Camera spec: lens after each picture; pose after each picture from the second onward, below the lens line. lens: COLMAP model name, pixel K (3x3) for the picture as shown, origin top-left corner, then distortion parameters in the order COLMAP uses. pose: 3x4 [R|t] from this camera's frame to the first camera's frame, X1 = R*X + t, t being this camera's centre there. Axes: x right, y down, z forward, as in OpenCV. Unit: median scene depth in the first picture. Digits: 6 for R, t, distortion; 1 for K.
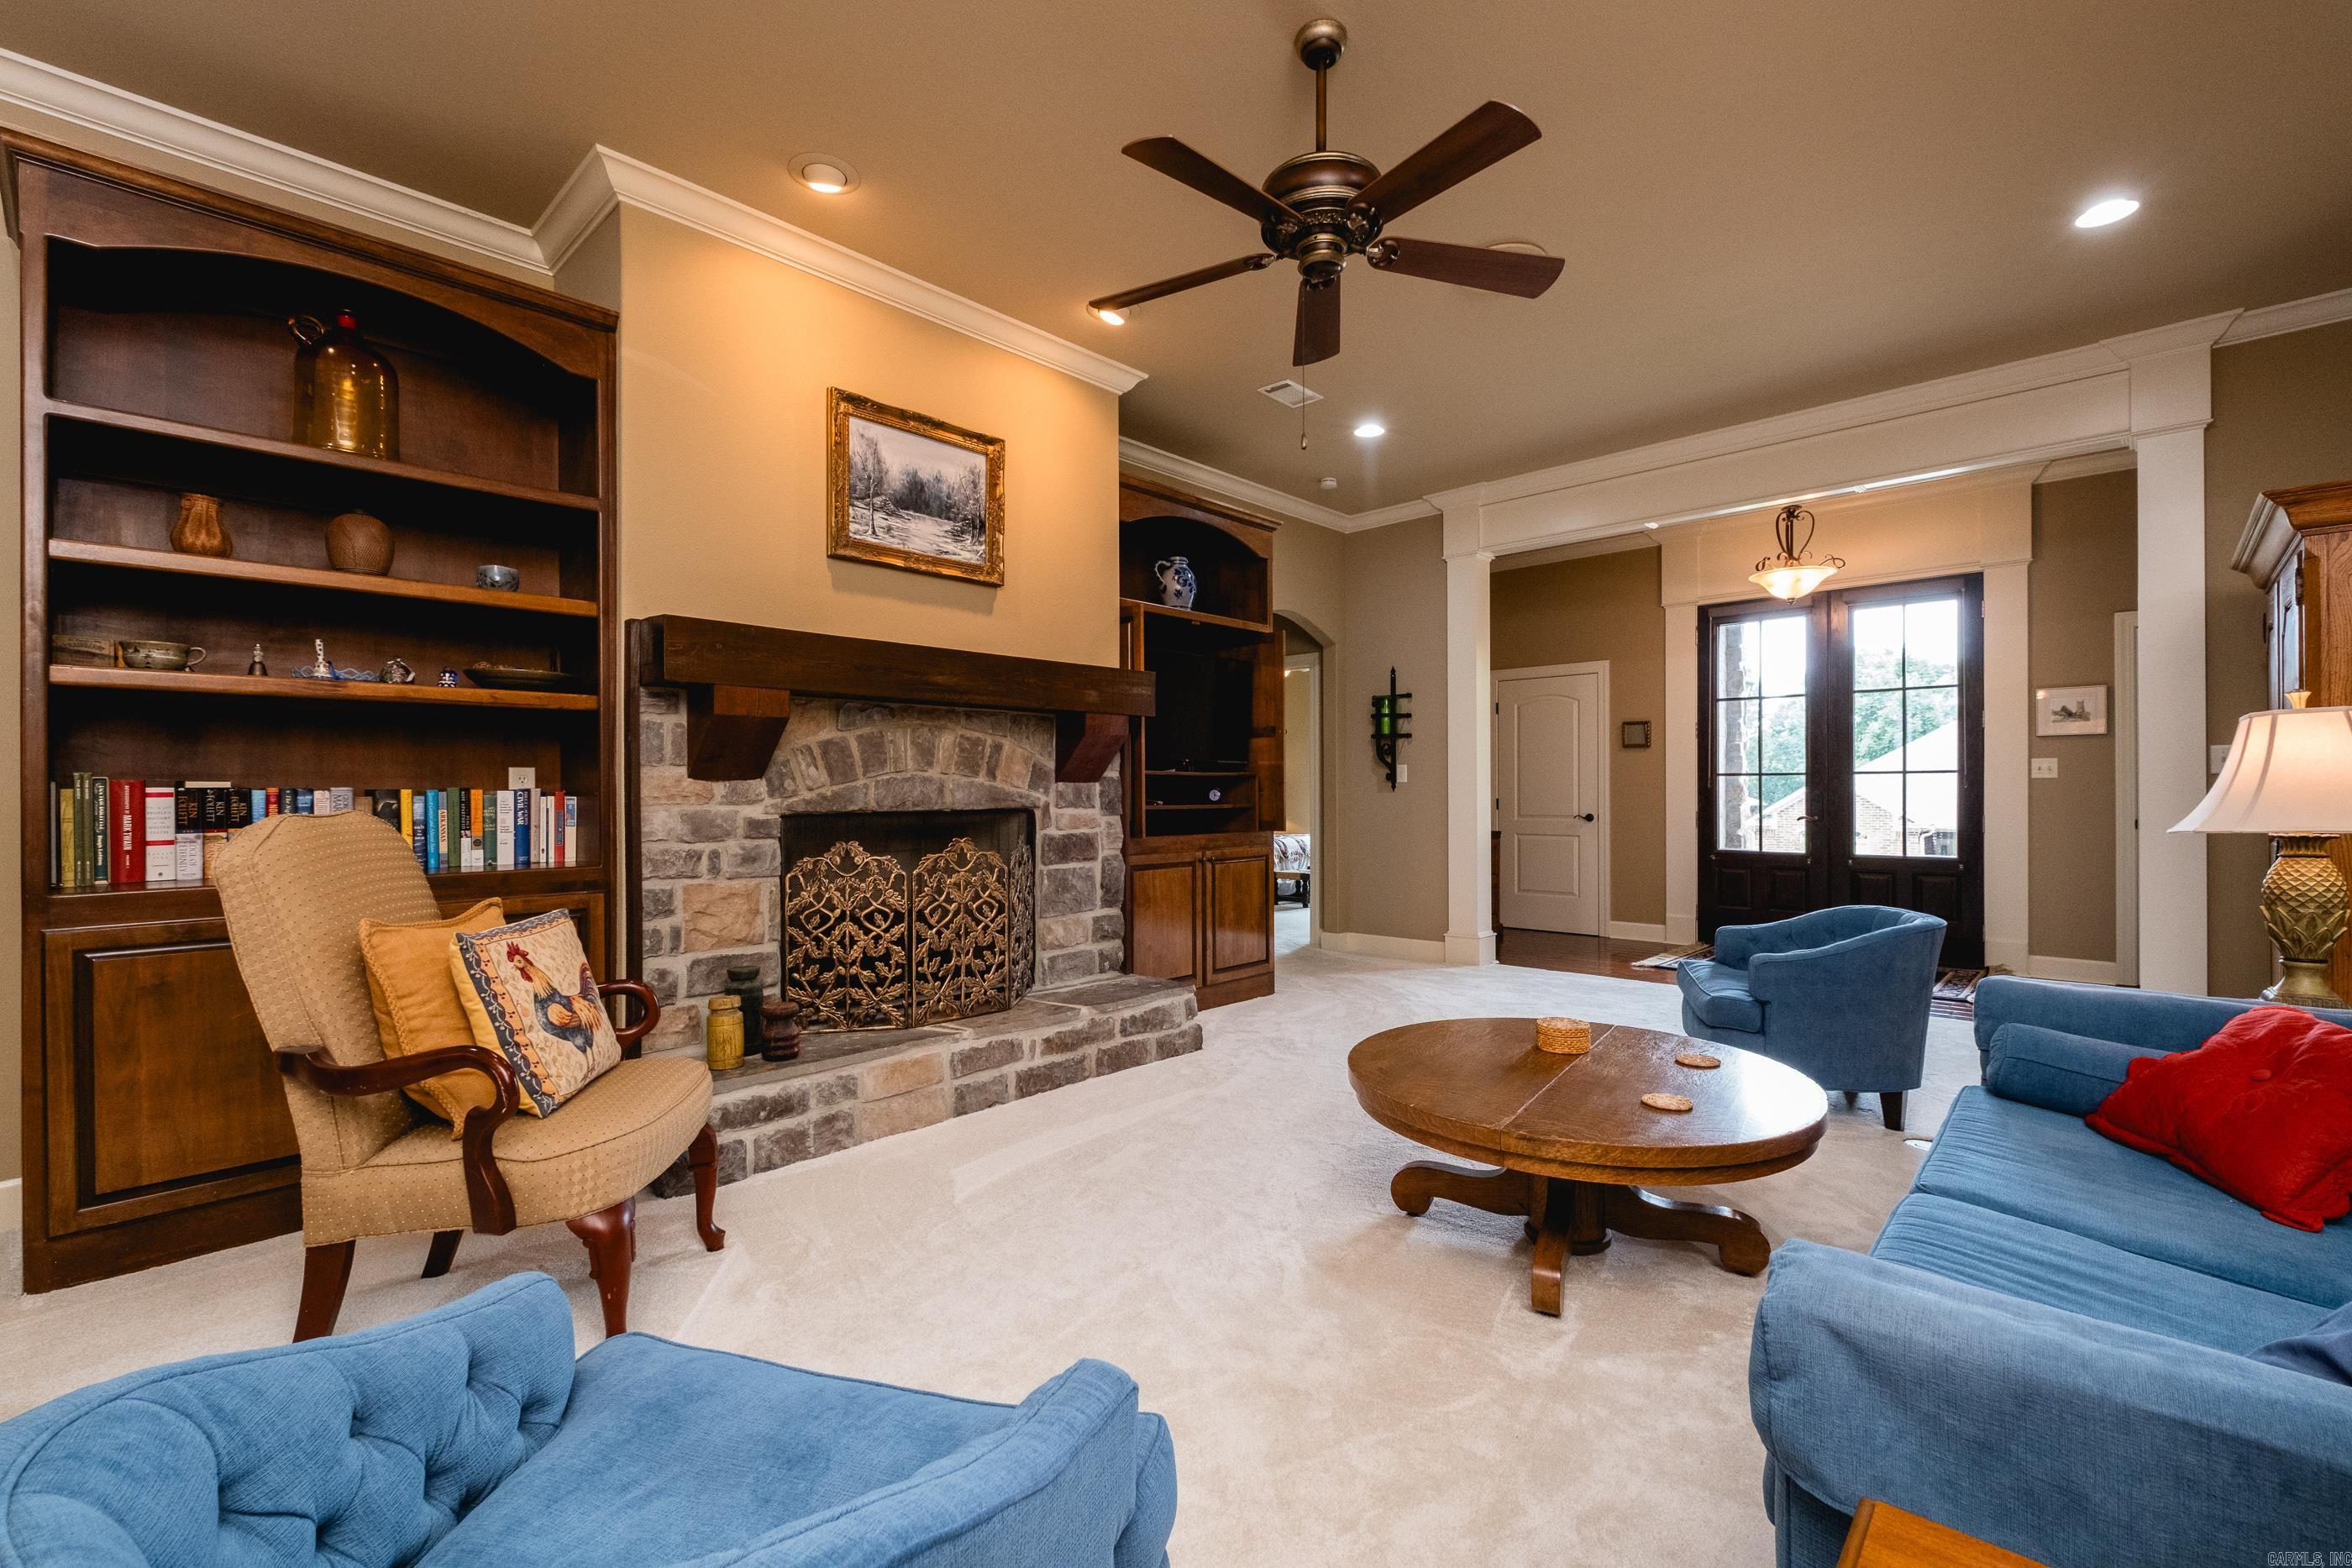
lens RADIAL K [[1026.4, 0, 1179.8], [0, 1026.4, 789.7], [0, 0, 1]] dist [0.007251, -0.006042]
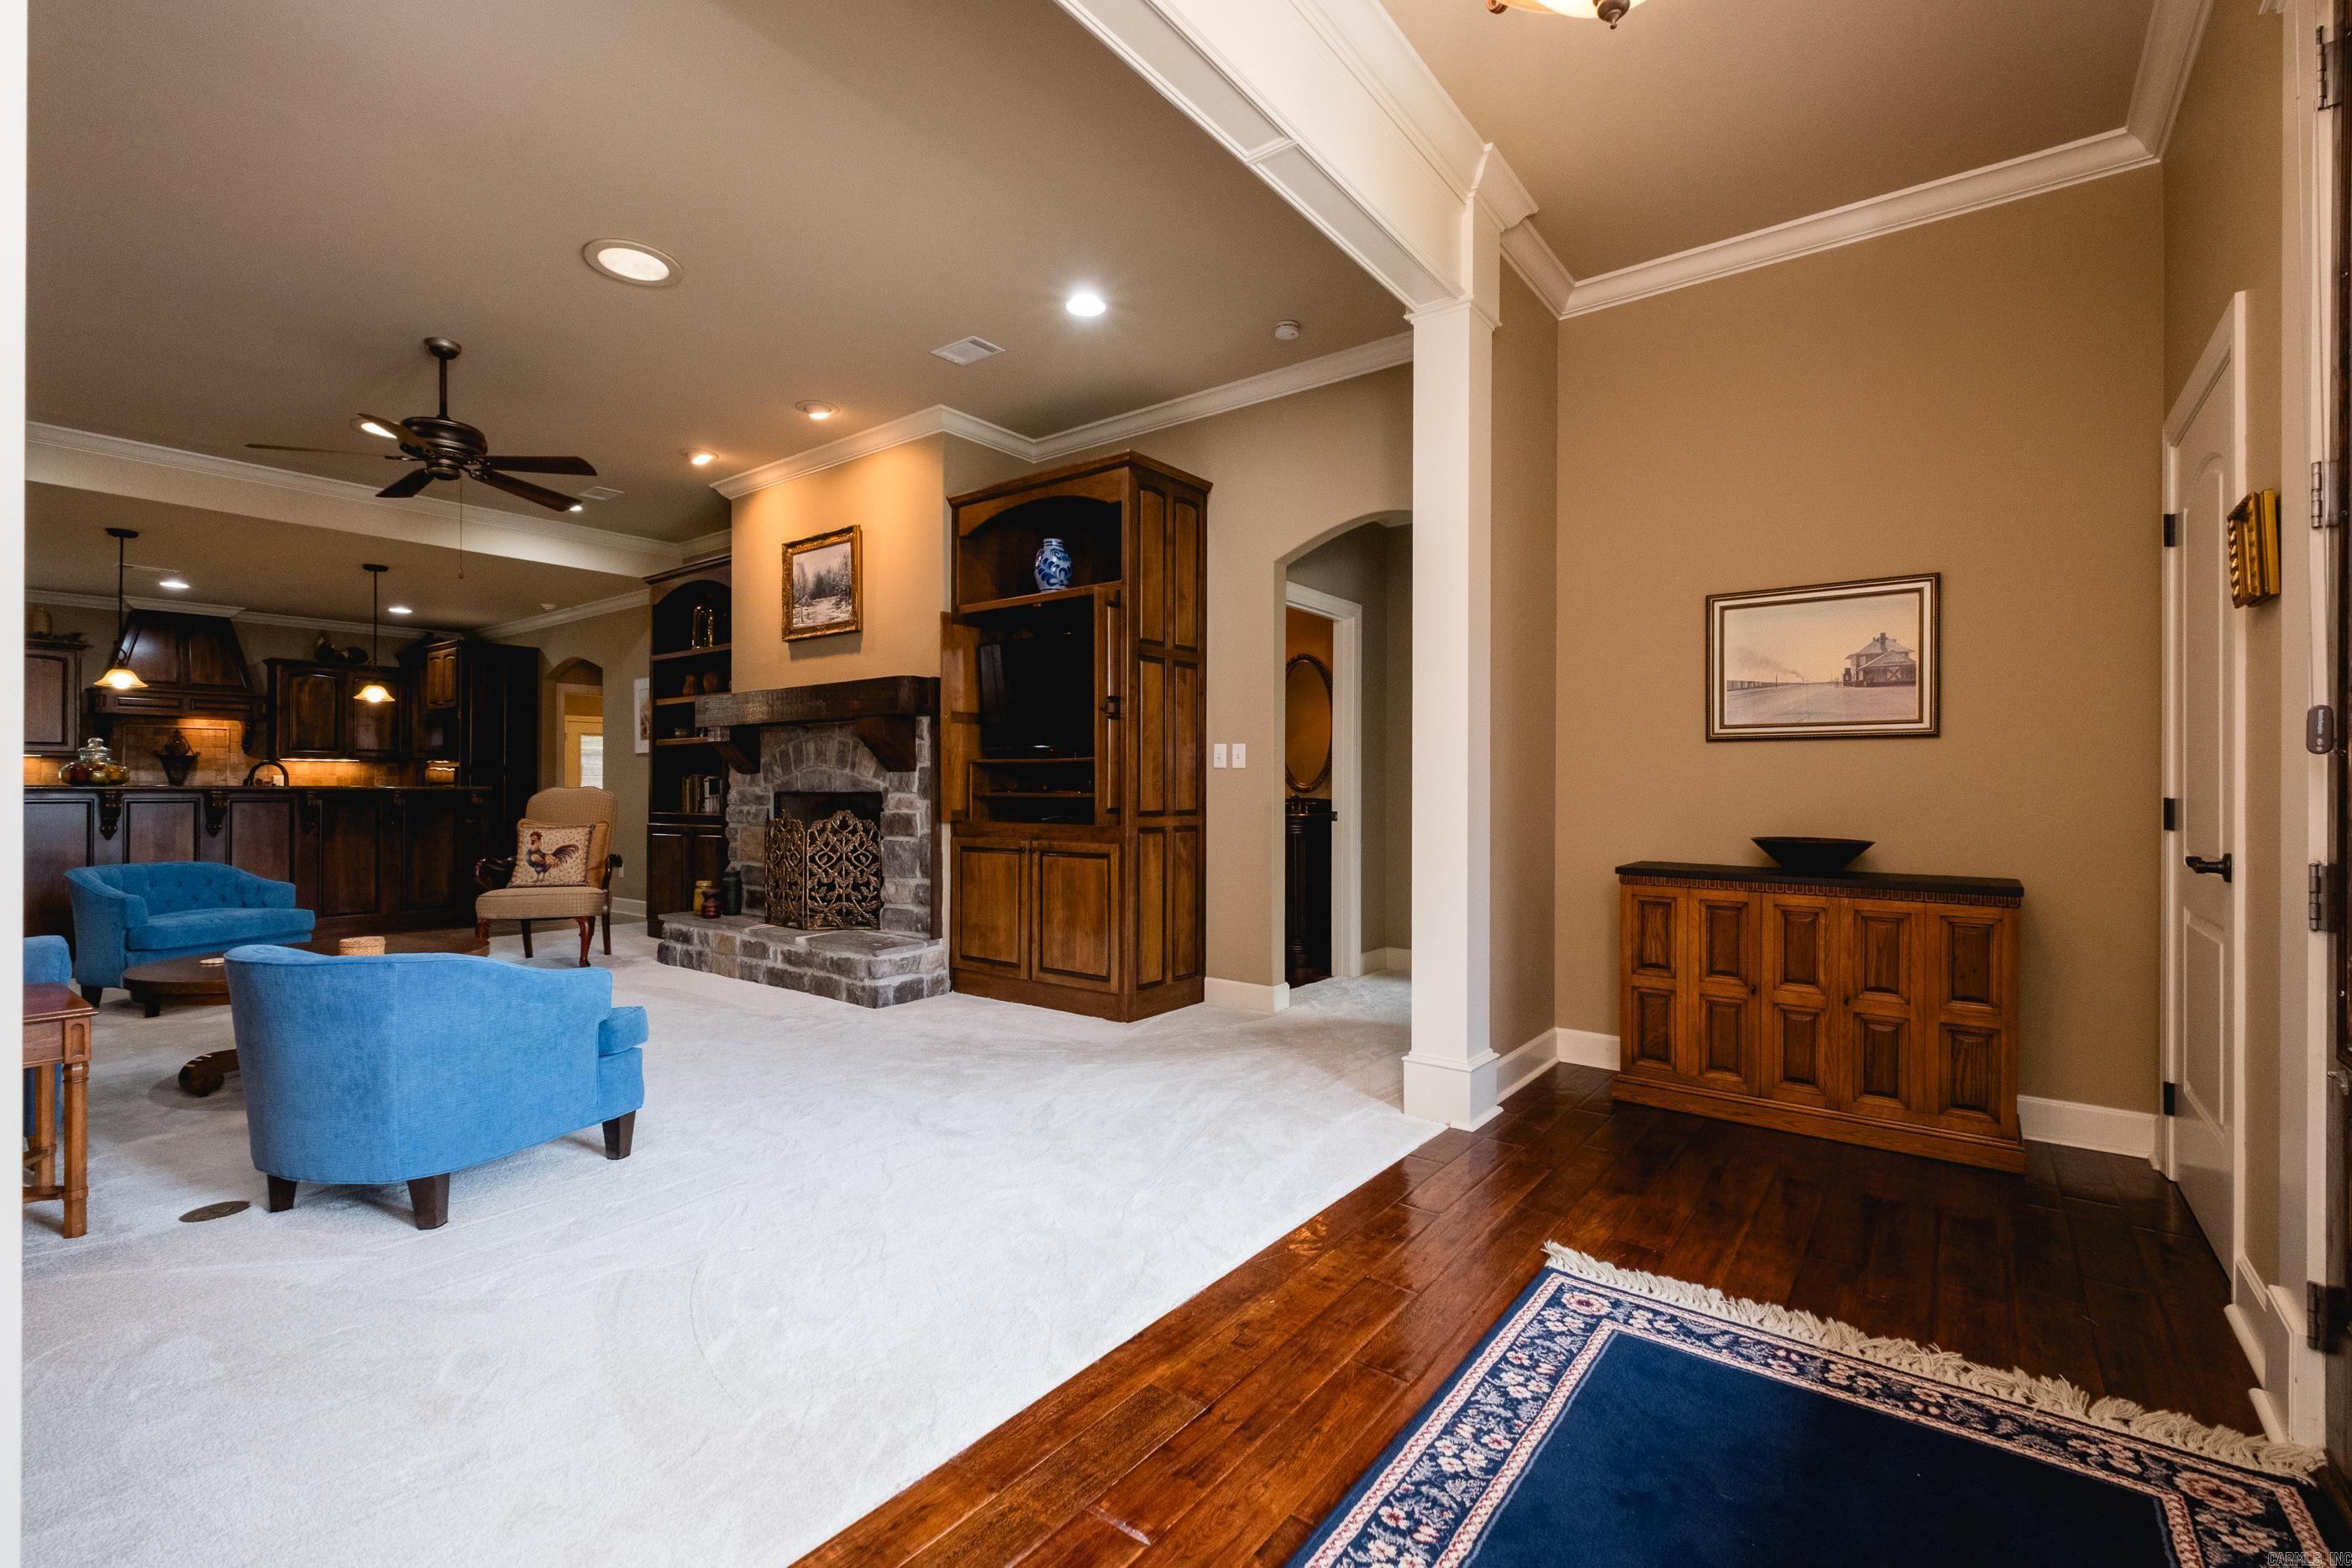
lens RADIAL K [[1026.4, 0, 1175.1], [0, 1026.4, 780.6], [0, 0, 1]] dist [0.007251, -0.006042]
pose [[0.091509, -0.002517, -0.995801, 1.313796], [0.000832, 0.999997, -0.002451, 0.007227], [0.995804, -0.000604, 0.091511, 1.376014]]
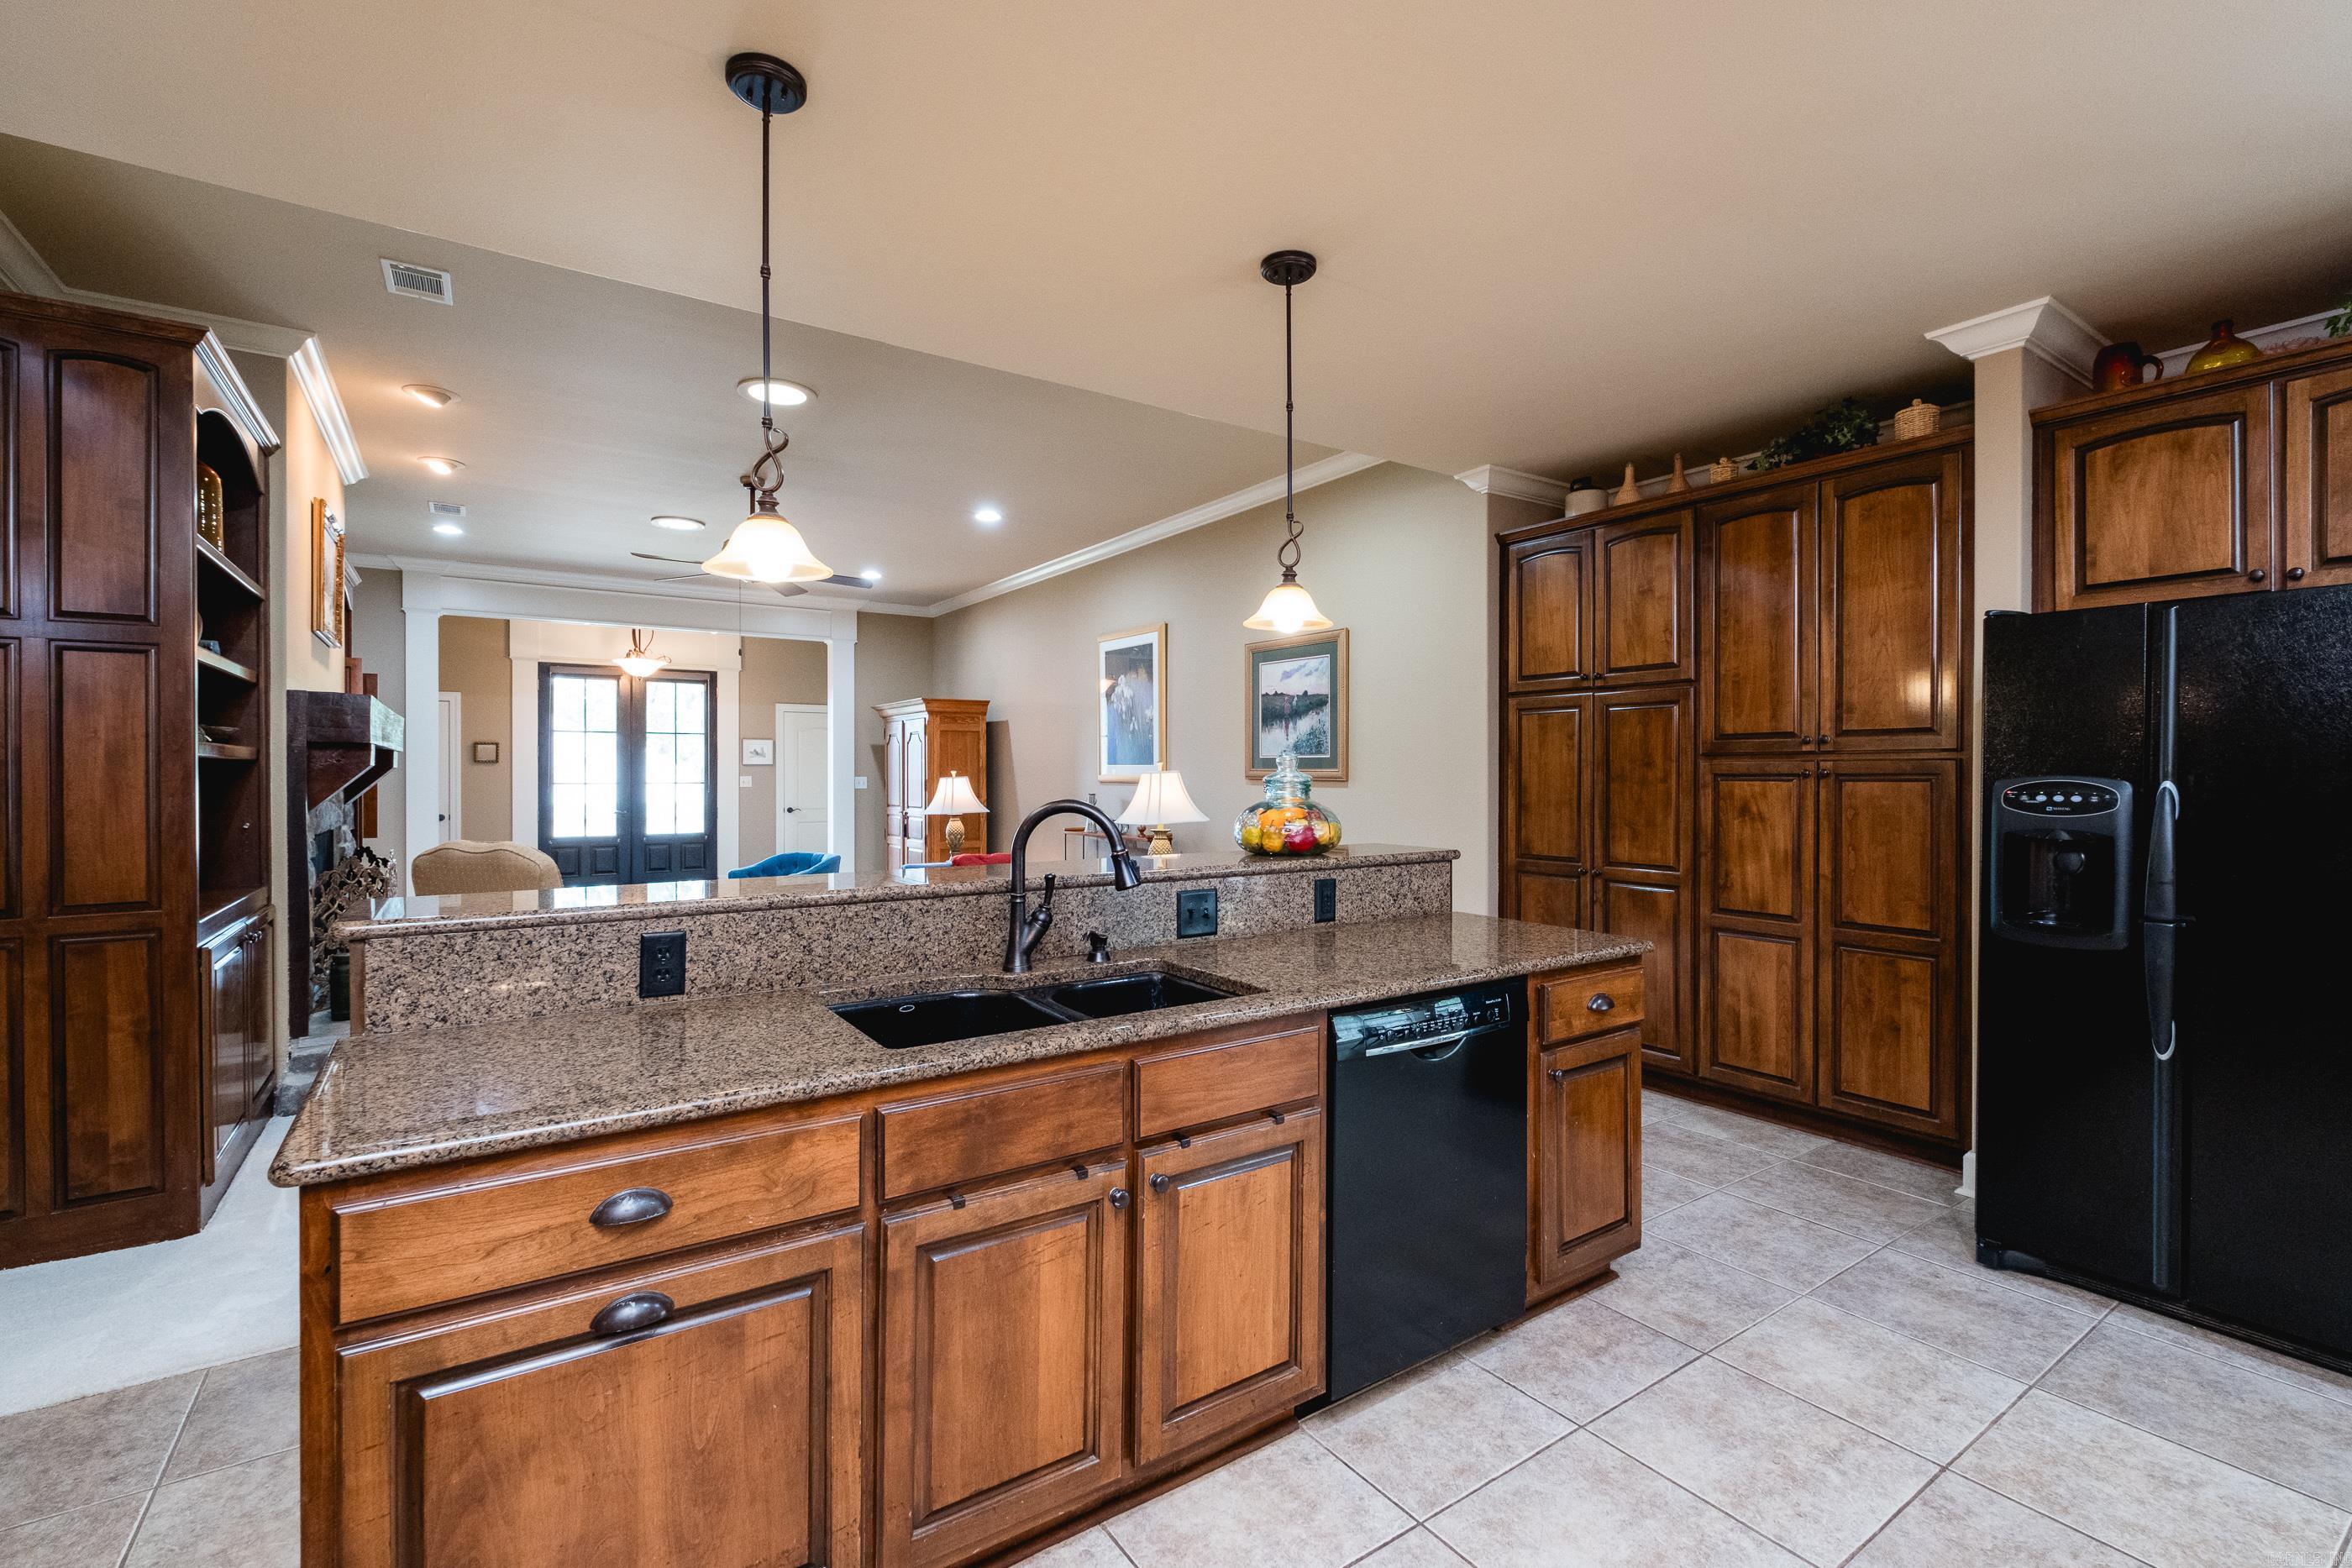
lens RADIAL K [[1026.4, 0, 1175.9], [0, 1026.4, 766.2], [0, 0, 1]] dist [0.007251, -0.006042]
pose [[0.228276, 0.012124, 0.973521, -1.237526], [-0.003763, 0.999926, -0.011570, -0.047721], [-0.973589, -0.001023, 0.228305, -0.281193]]
